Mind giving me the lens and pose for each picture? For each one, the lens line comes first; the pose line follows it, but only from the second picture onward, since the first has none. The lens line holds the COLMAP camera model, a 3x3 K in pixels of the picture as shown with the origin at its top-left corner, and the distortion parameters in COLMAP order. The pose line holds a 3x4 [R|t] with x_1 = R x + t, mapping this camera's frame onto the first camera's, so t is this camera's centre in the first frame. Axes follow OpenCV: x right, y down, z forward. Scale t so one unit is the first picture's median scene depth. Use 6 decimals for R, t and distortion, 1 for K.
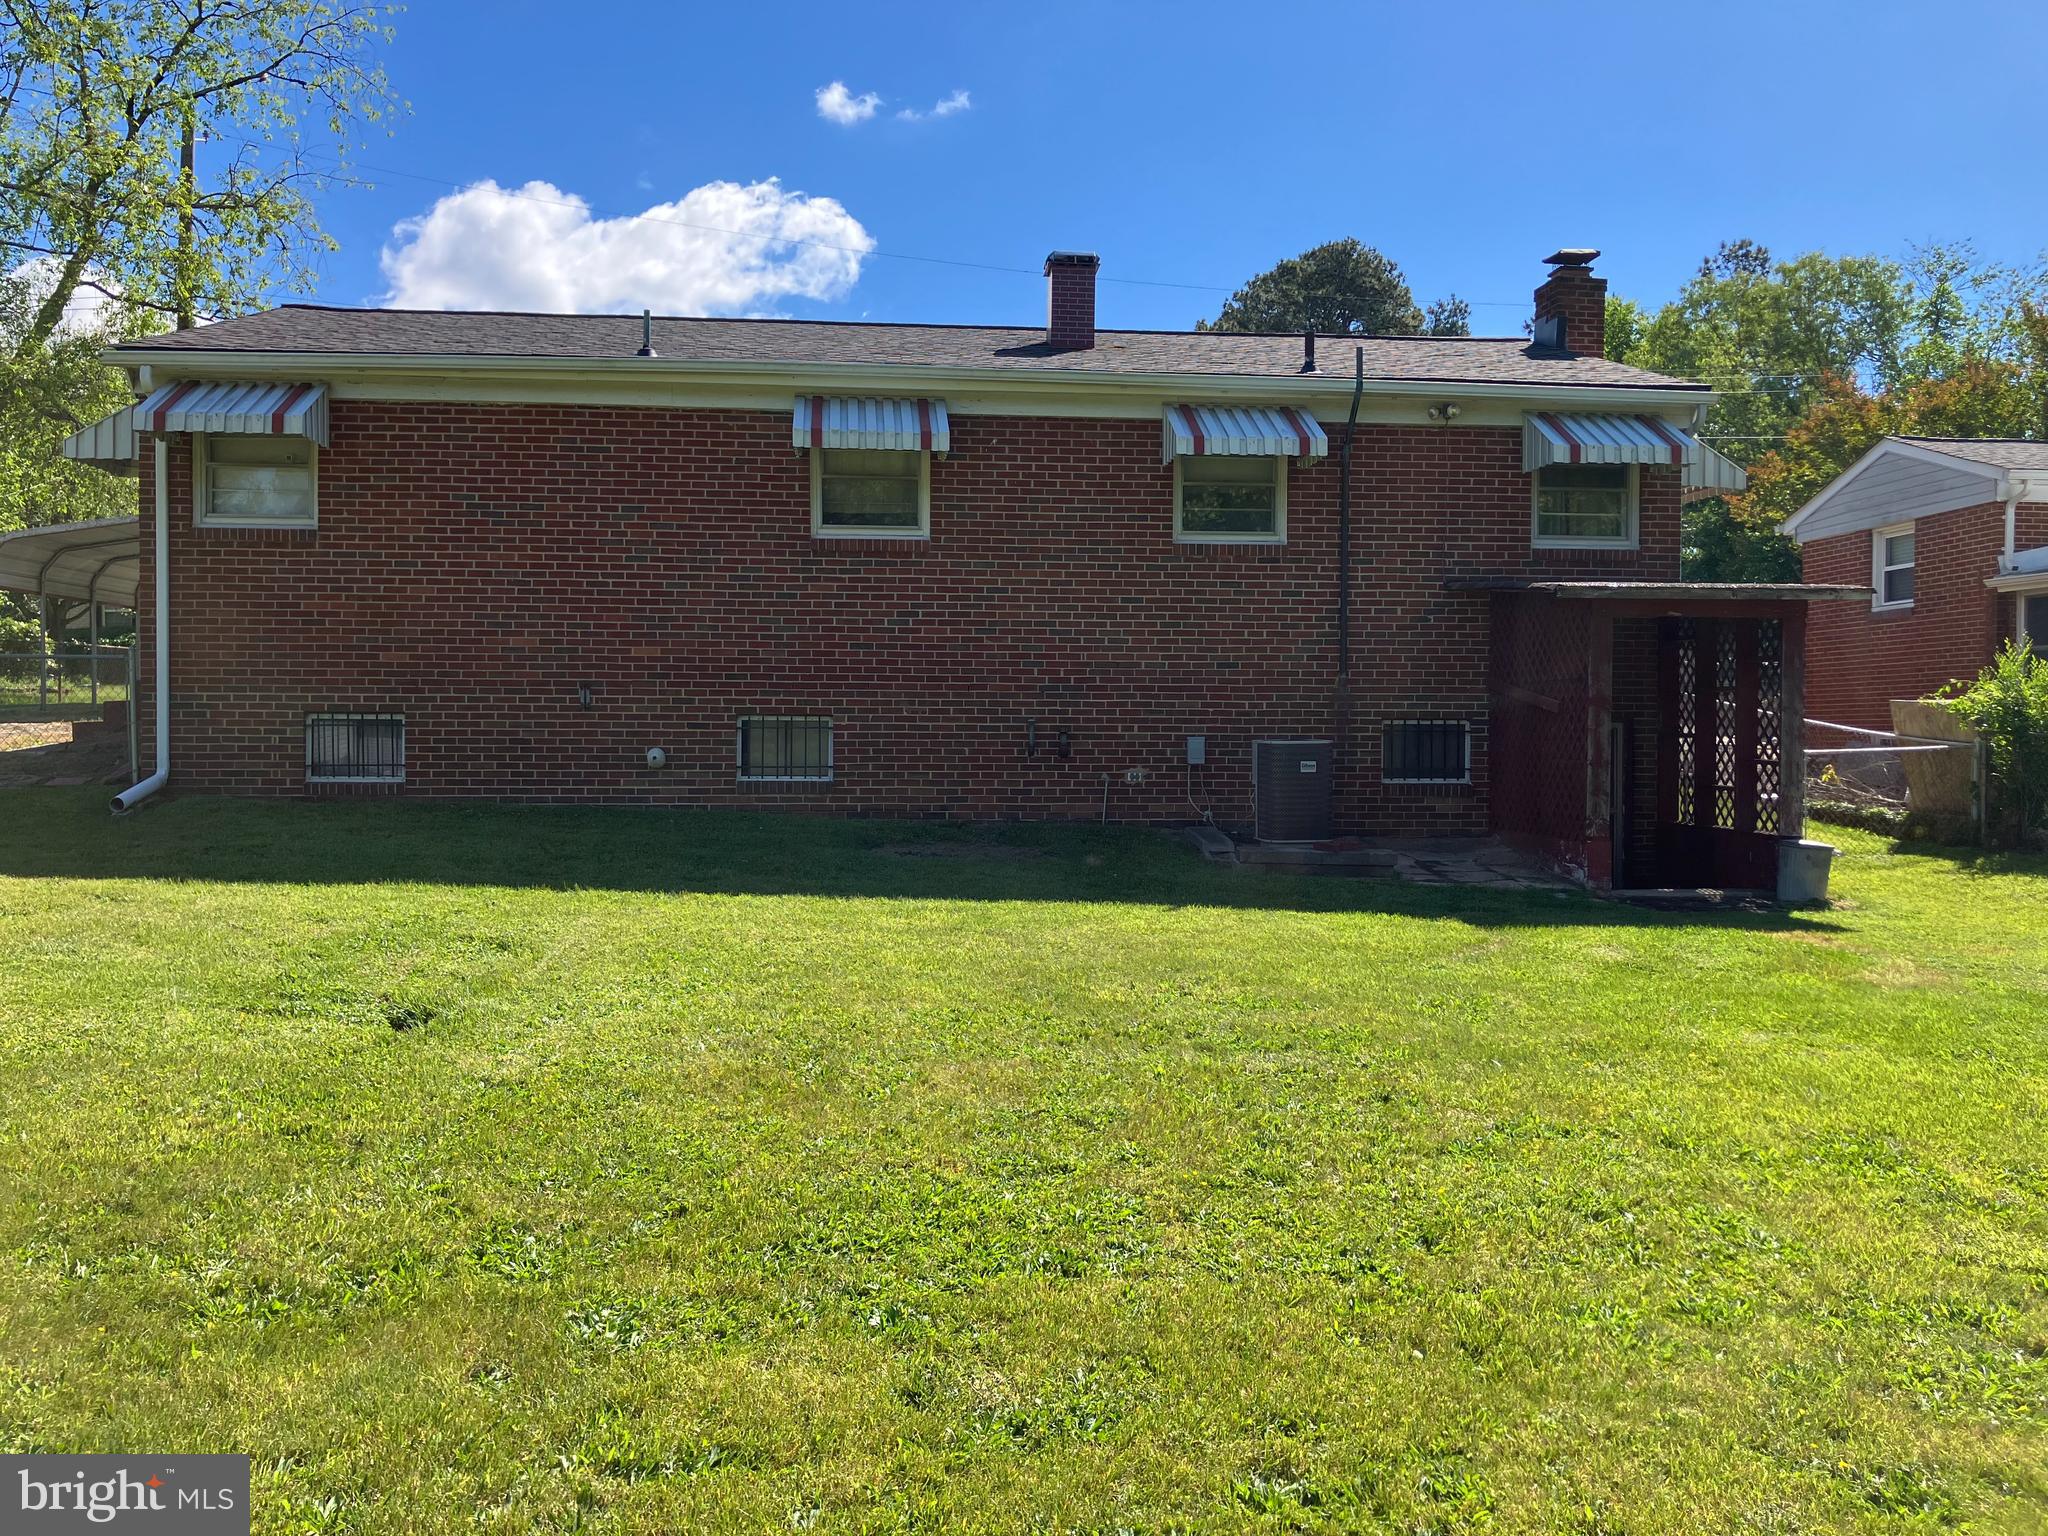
lens RADIAL K [[1646.7, 0, 990.7], [0, 1646.7, 756.5], [0, 0, 1]] dist [0.087948, -0.191796]
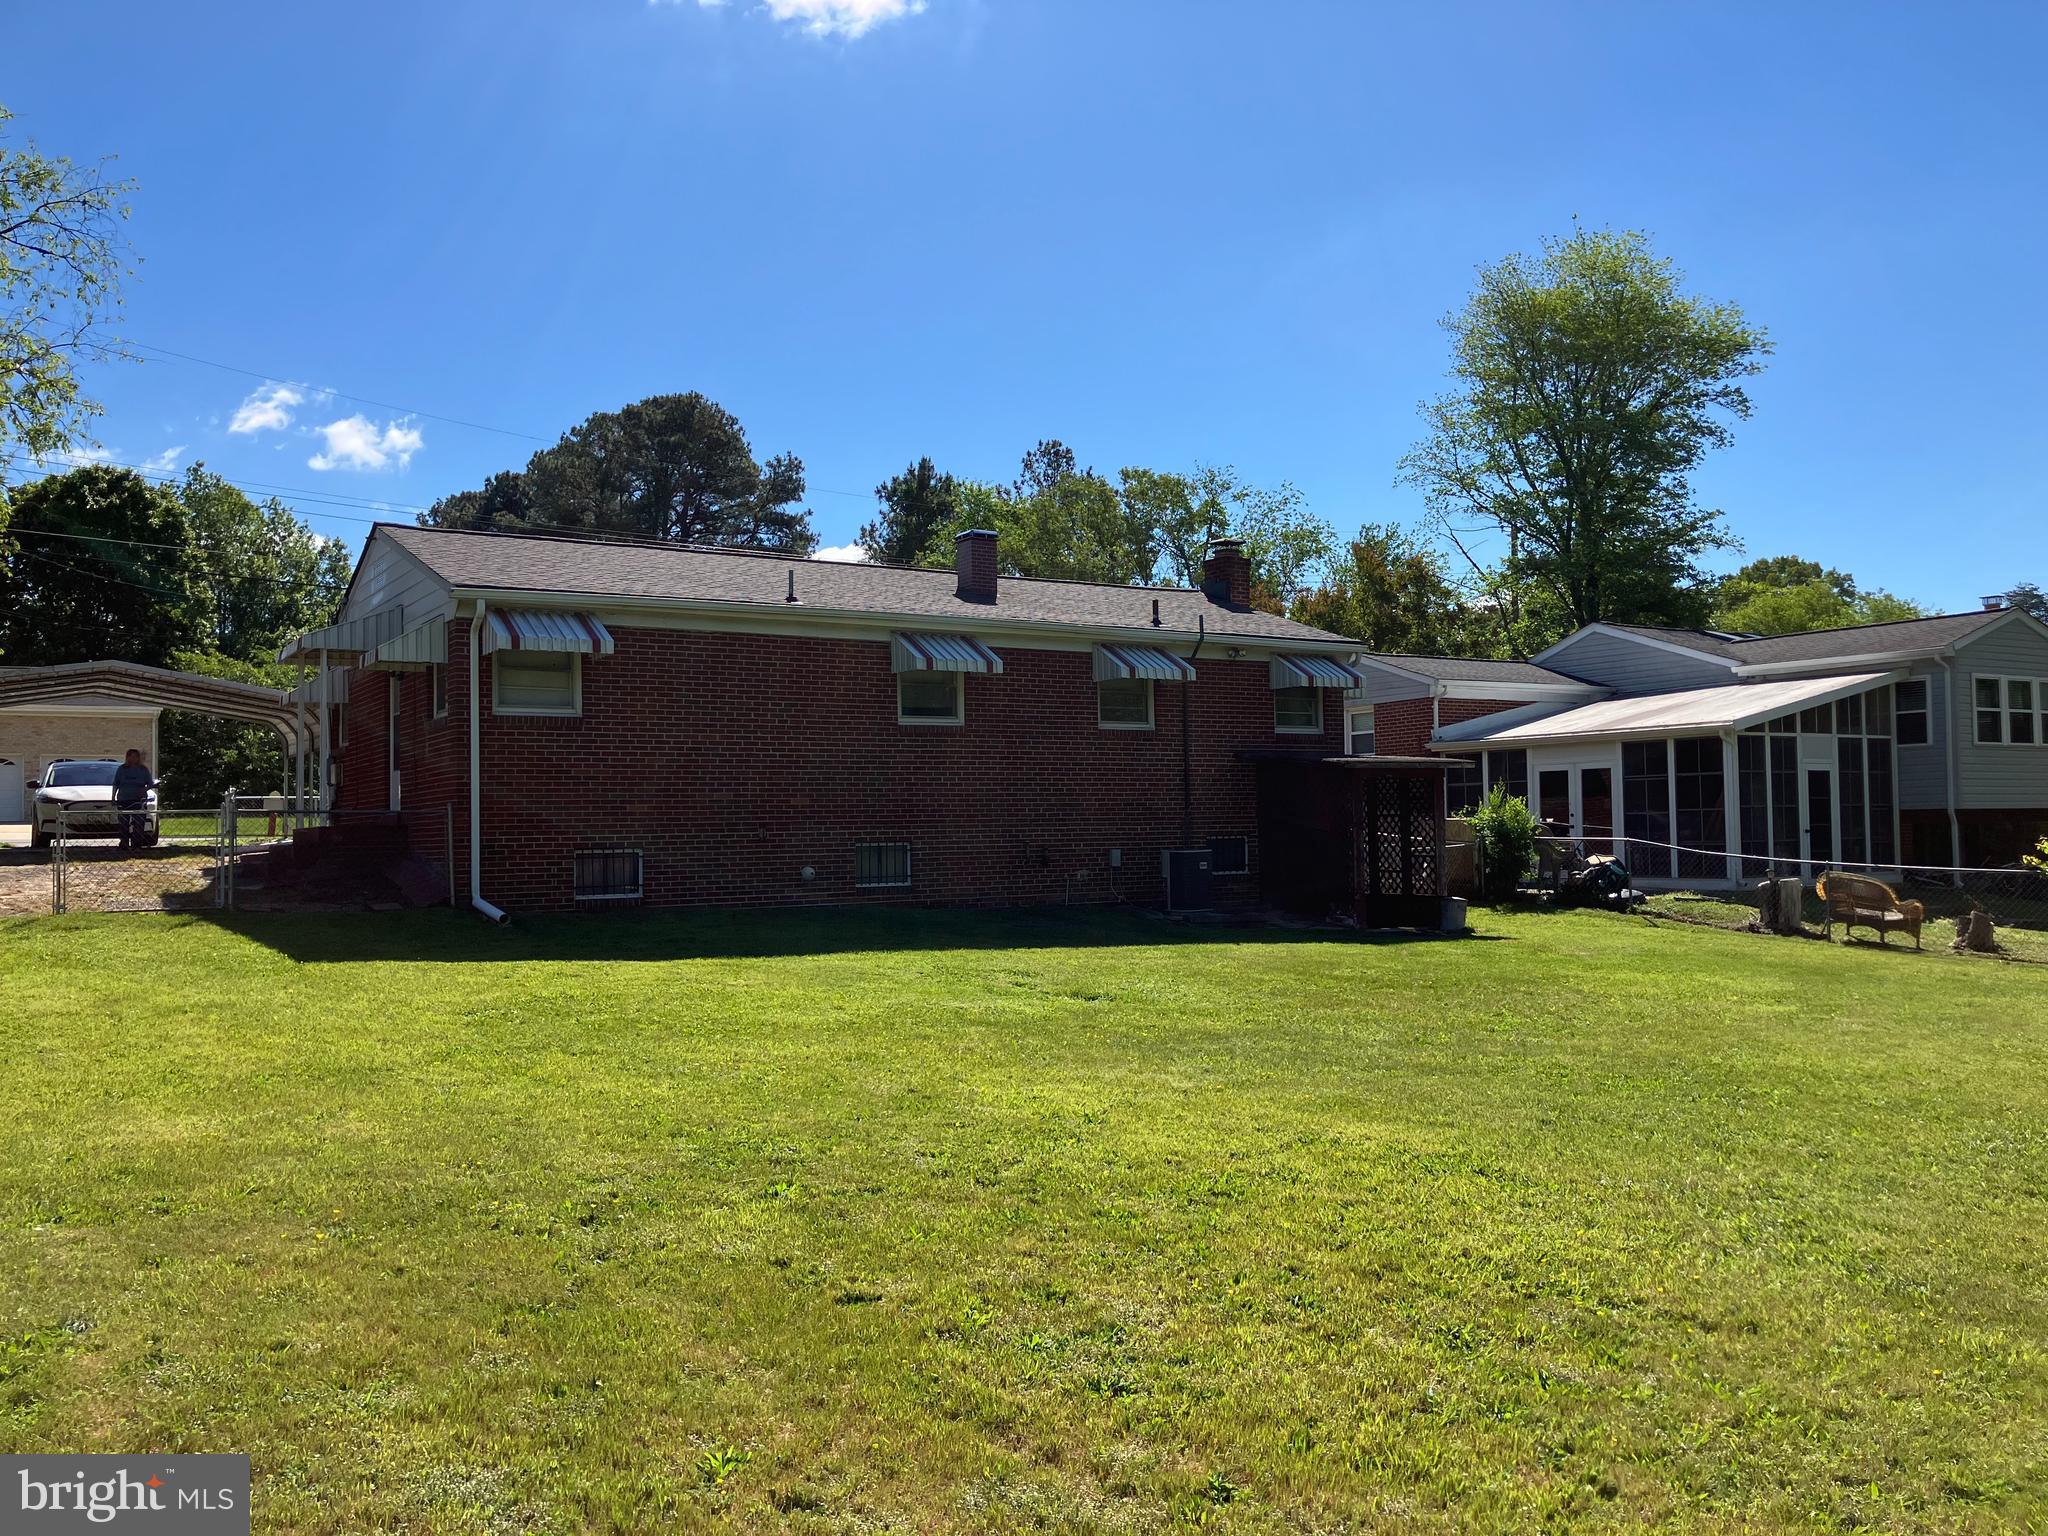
lens RADIAL K [[1682.1, 0, 1039.4], [0, 1682.1, 772.9], [0, 0, 1]] dist [0.036694, -0.036199]
pose [[0.881462, -0.005183, 0.472227, -0.709782], [0.032211, 0.998271, -0.049168, -0.008004], [-0.471156, 0.058550, 0.880105, -0.406925]]
